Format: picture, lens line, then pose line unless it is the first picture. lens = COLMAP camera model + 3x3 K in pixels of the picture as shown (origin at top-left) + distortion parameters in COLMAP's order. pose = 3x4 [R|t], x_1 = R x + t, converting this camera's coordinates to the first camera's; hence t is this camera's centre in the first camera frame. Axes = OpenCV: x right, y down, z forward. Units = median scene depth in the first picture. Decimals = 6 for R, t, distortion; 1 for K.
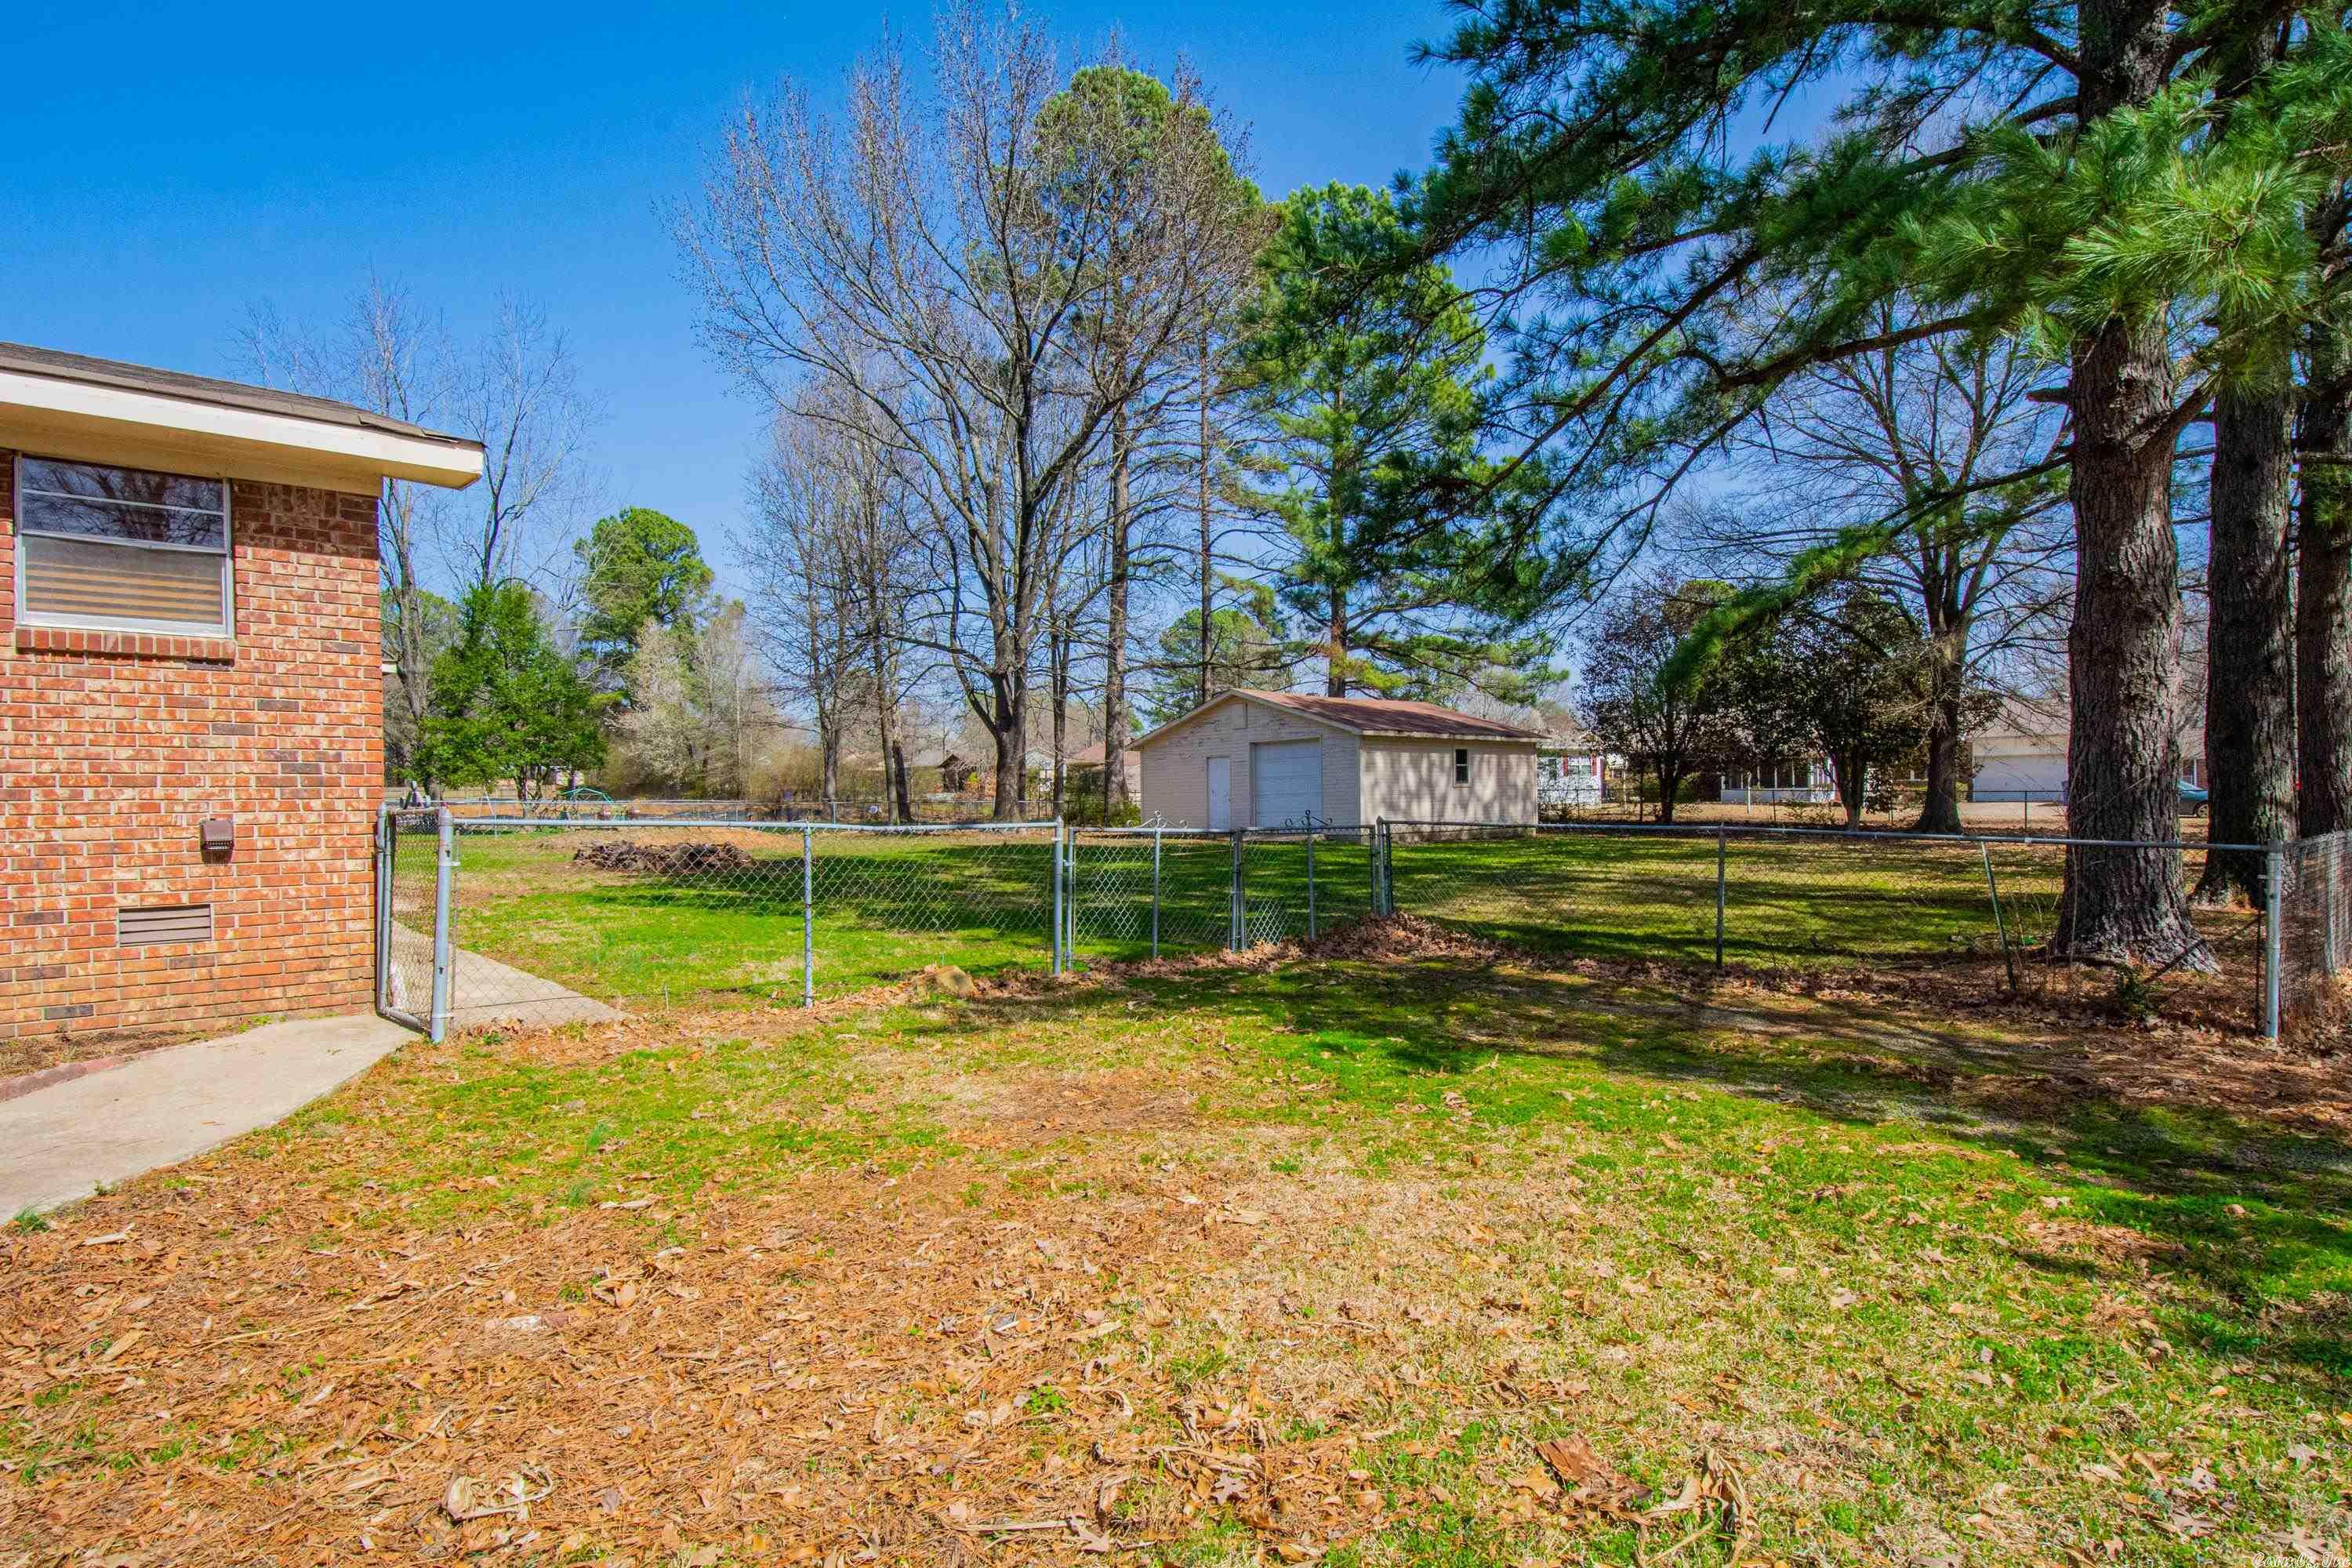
lens RADIAL K [[1211.6, 0, 1177.9], [0, 1211.6, 815.3], [0, 0, 1]] dist [0.000141, -0.000506]
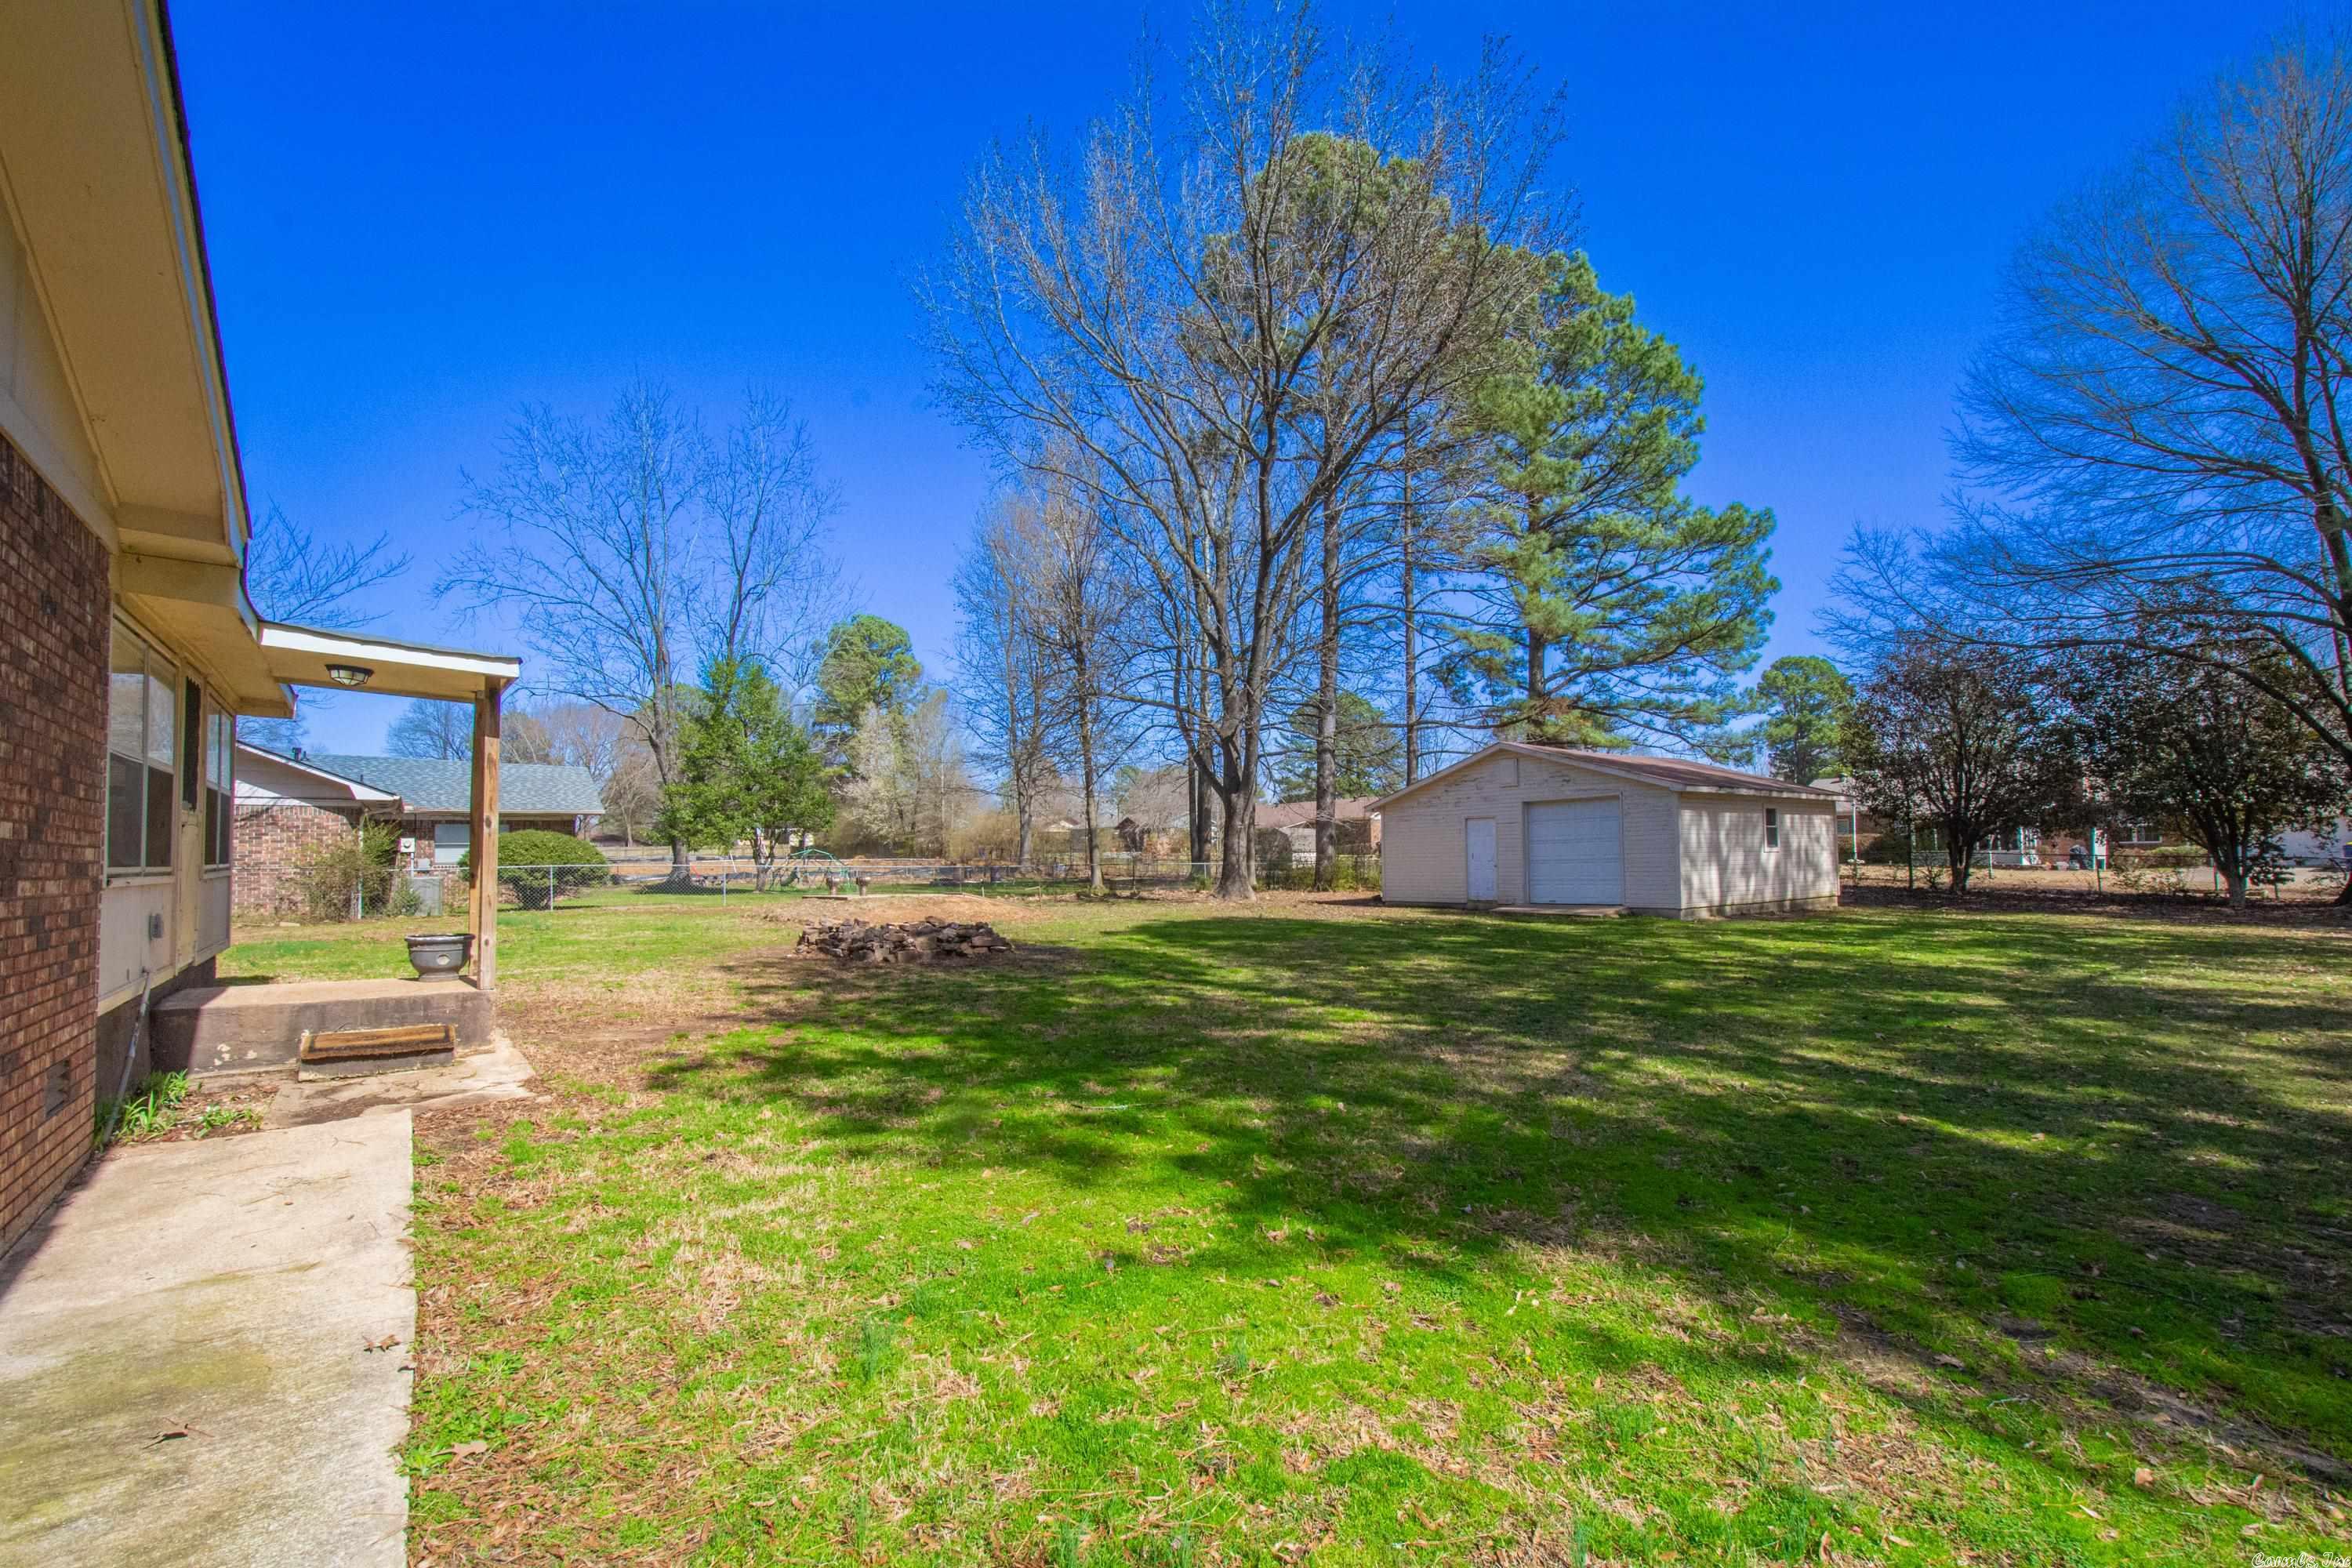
lens RADIAL K [[1012.4, 0, 1182.1], [0, 1012.4, 816.7], [0, 0, 1]] dist [0.011807, -0.004307]
pose [[0.994270, -0.002545, -0.106868, -0.083766], [-0.002953, 0.998682, -0.051249, -0.007352], [0.106857, 0.051271, 0.992952, 0.172082]]
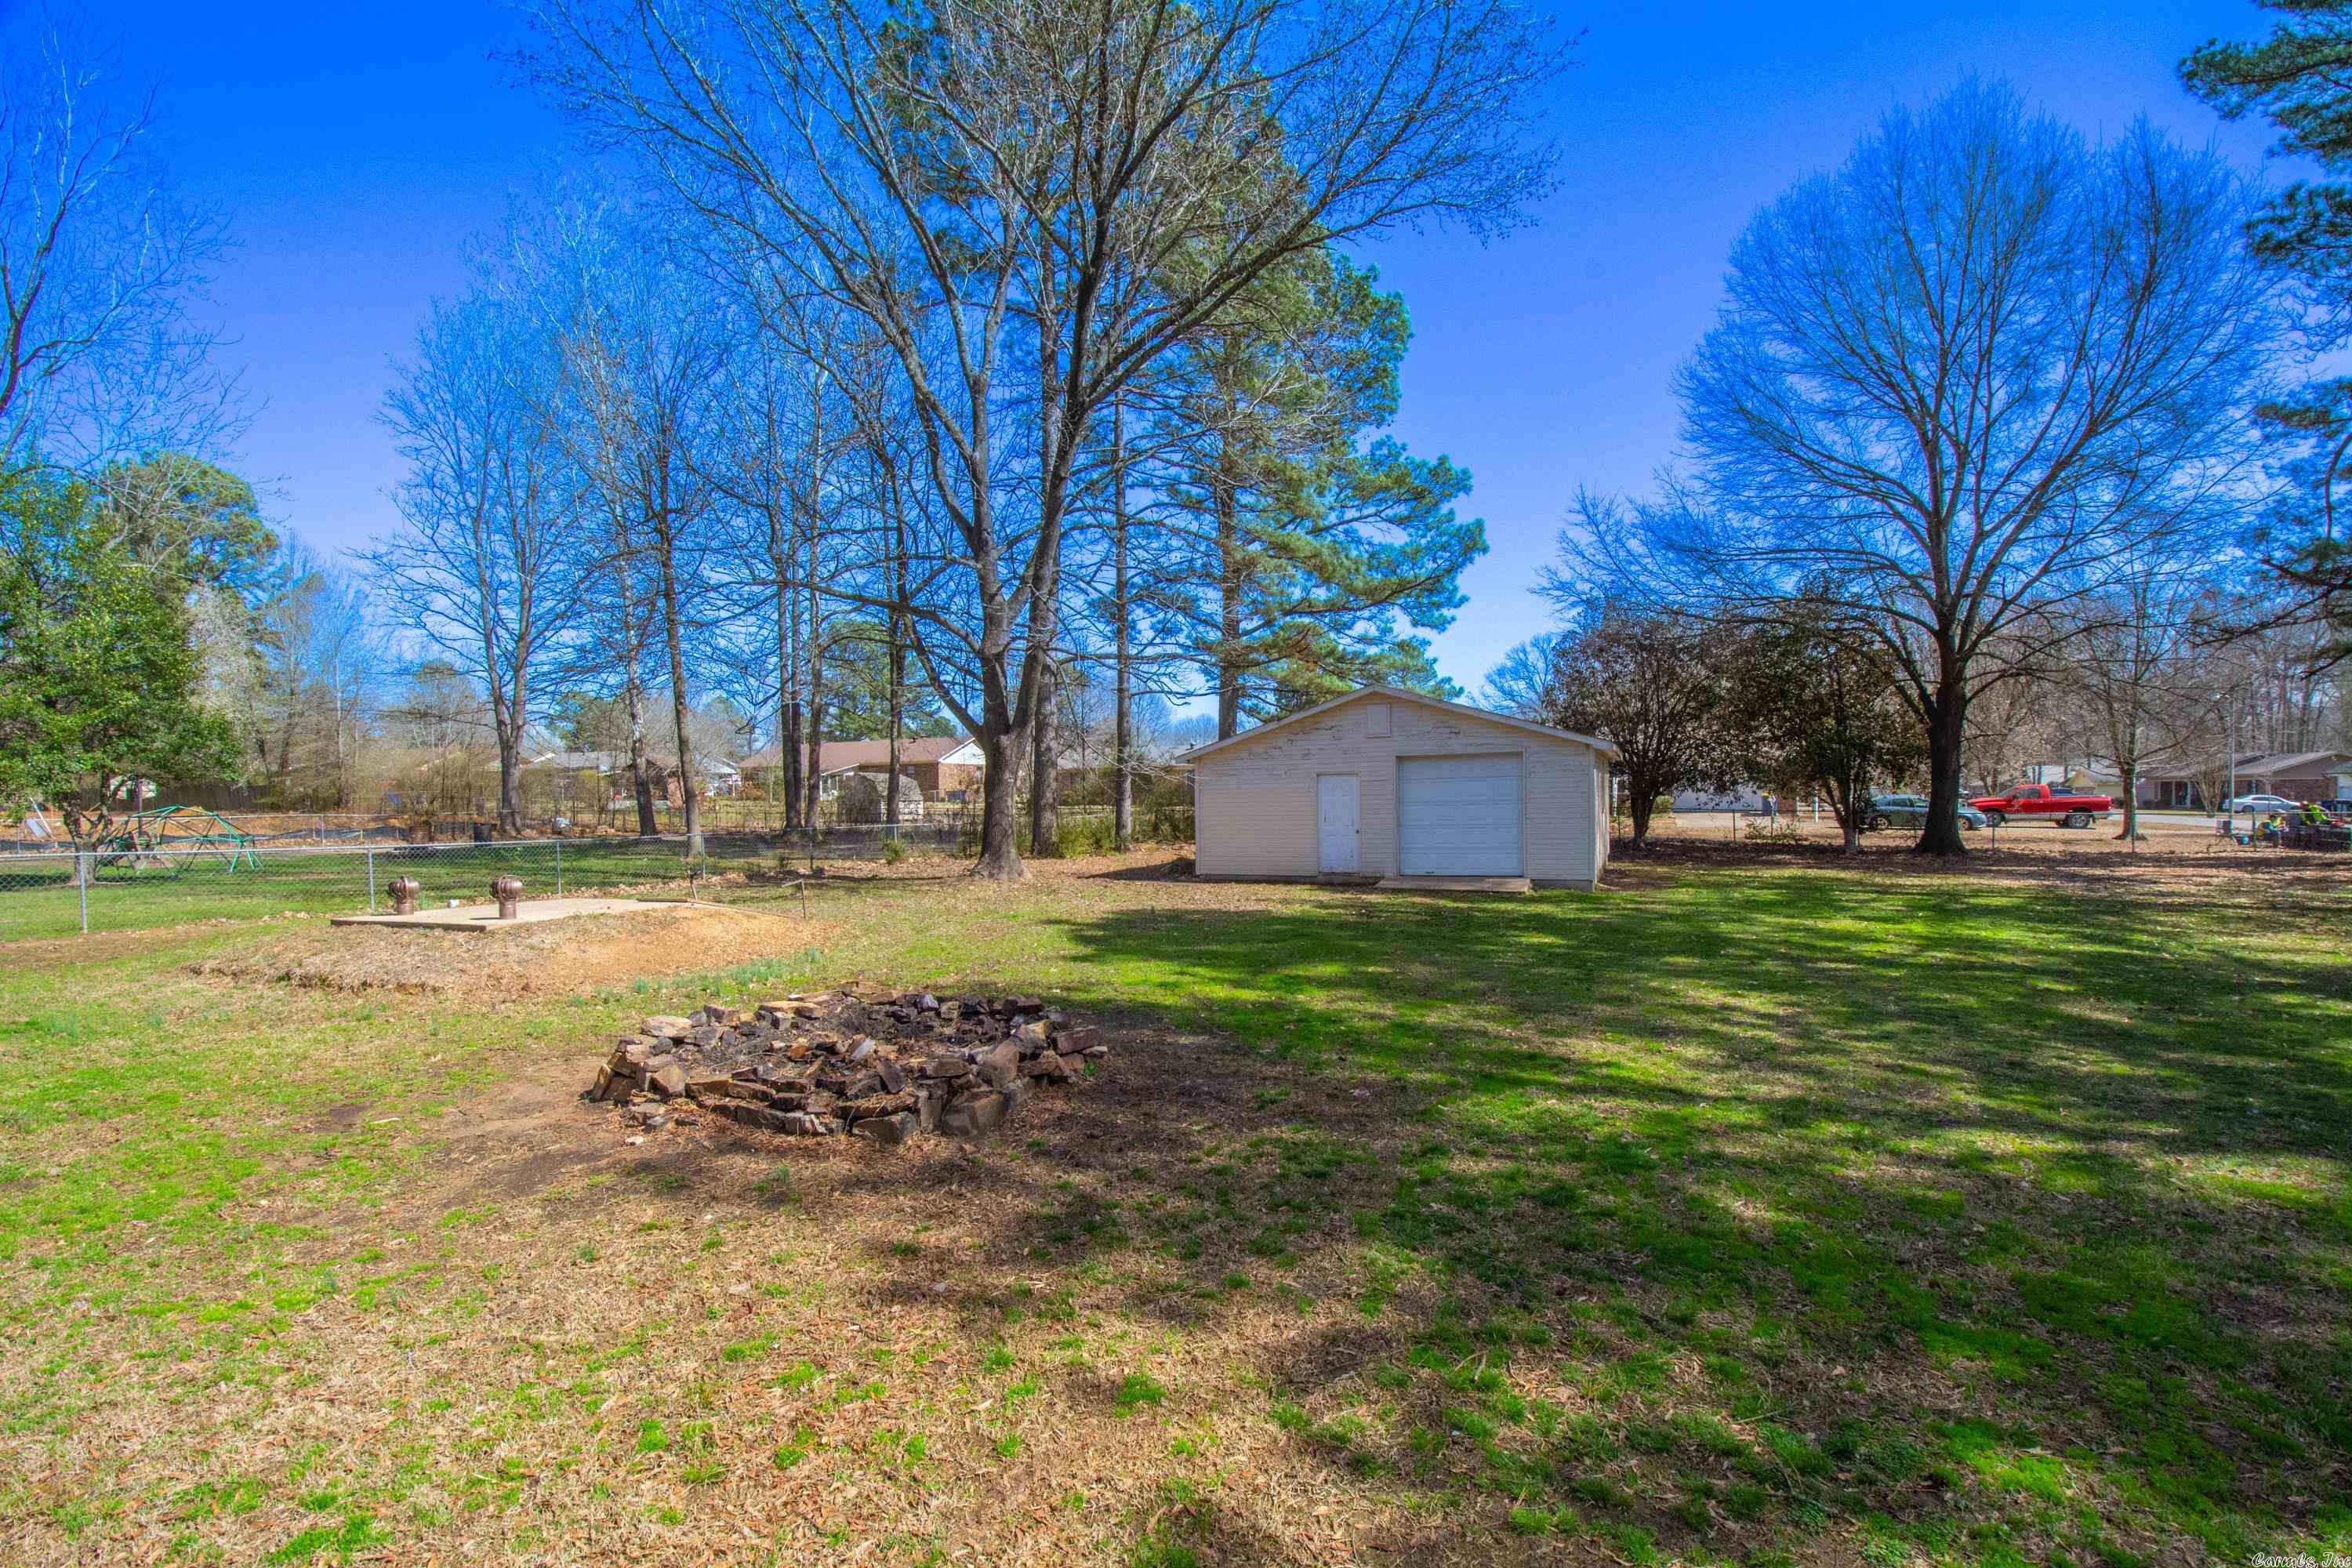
lens RADIAL K [[1038.8, 0, 1192.2], [0, 1038.8, 818.6], [0, 0, 1]] dist [0.009122, -0.000322]
pose [[0.929579, -0.002502, 0.368616, -0.222974], [0.002479, 0.999997, 0.000536, -0.015494], [-0.368616, 0.000416, 0.929582, 0.335892]]
